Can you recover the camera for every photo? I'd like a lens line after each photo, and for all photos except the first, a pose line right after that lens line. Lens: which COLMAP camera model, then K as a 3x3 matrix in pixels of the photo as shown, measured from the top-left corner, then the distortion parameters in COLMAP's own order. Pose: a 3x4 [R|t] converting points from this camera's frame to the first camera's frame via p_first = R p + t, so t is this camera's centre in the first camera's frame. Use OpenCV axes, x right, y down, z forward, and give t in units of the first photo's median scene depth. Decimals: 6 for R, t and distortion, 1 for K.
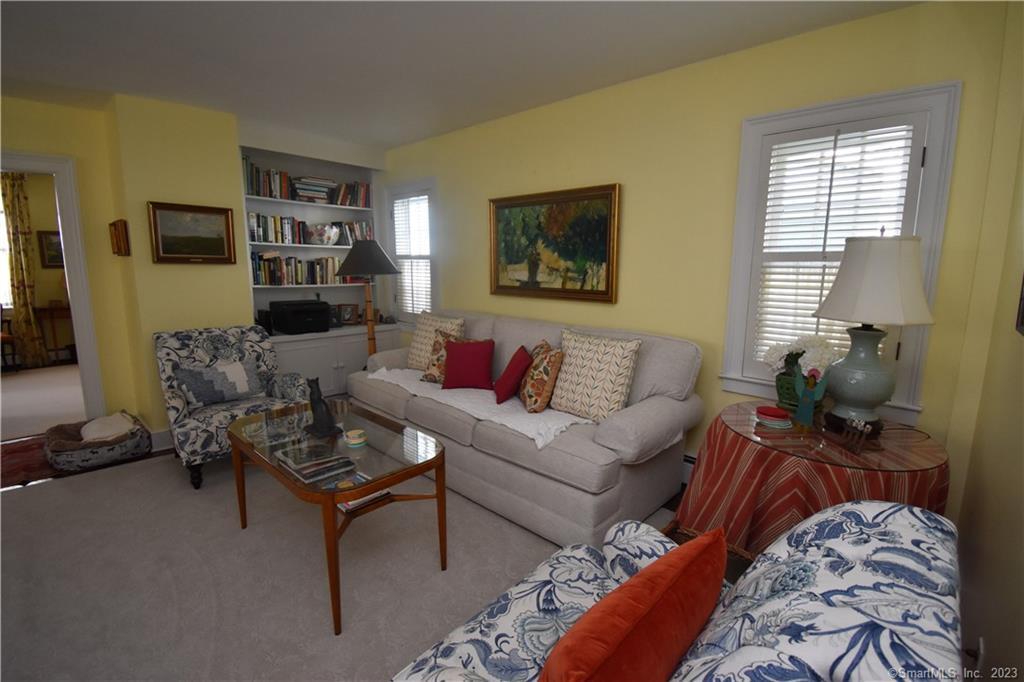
lens RADIAL K [[451.4, 0, 501.3], [0, 451.4, 333.3], [0, 0, 1]] dist [0.001266, -0.012460]
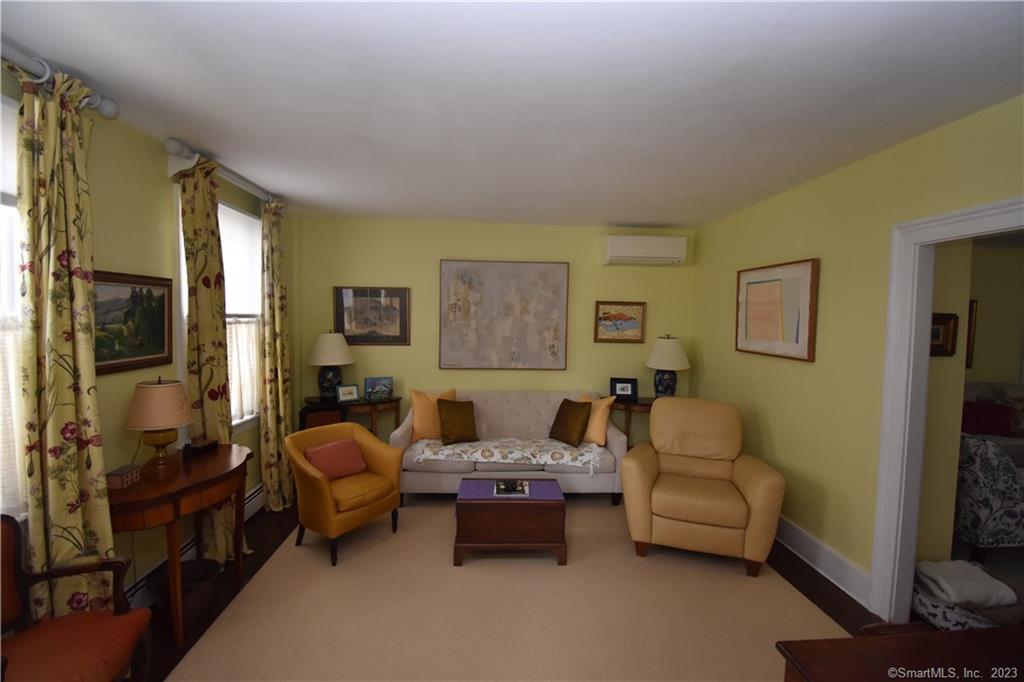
lens RADIAL K [[451.4, 0, 516.2], [0, 451.4, 342.7], [0, 0, 1]] dist [0.001266, -0.012460]
pose [[0.675361, -0.036469, 0.736585, -0.890381], [0.107563, 0.992967, -0.049460, -0.102882], [-0.729601, 0.112632, 0.674534, 0.452717]]
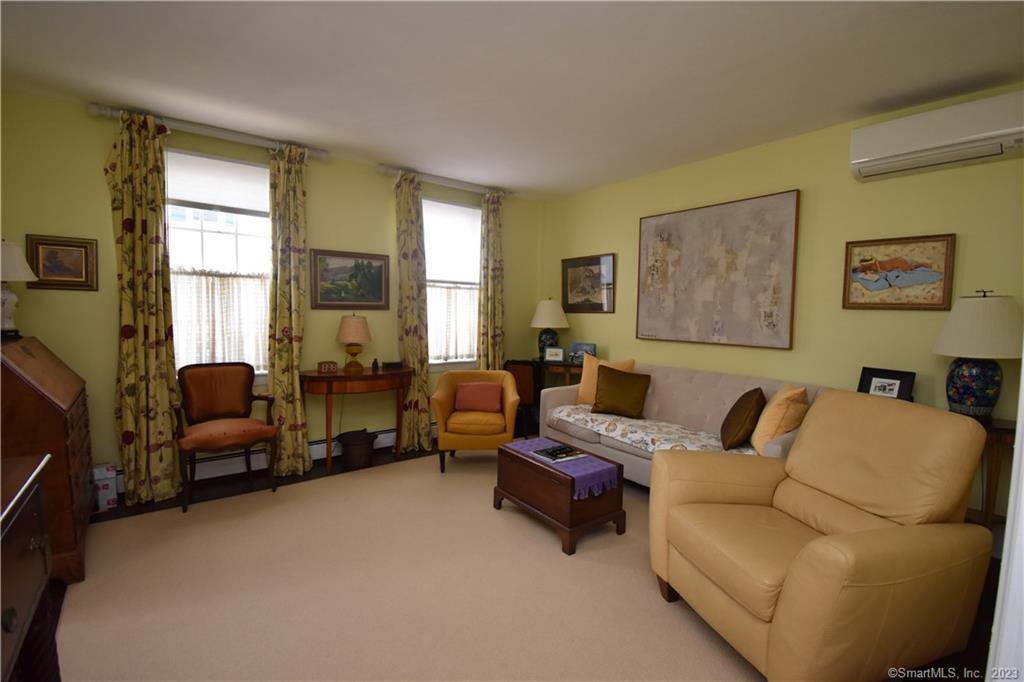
lens RADIAL K [[451.4, 0, 510.9], [0, 451.4, 345.0], [0, 0, 1]] dist [0.001266, -0.012460]
pose [[0.988407, 0.020671, -0.150416, -0.561394], [-0.033715, 0.995836, -0.084694, -0.045109], [0.148040, 0.088783, 0.984988, 0.365888]]
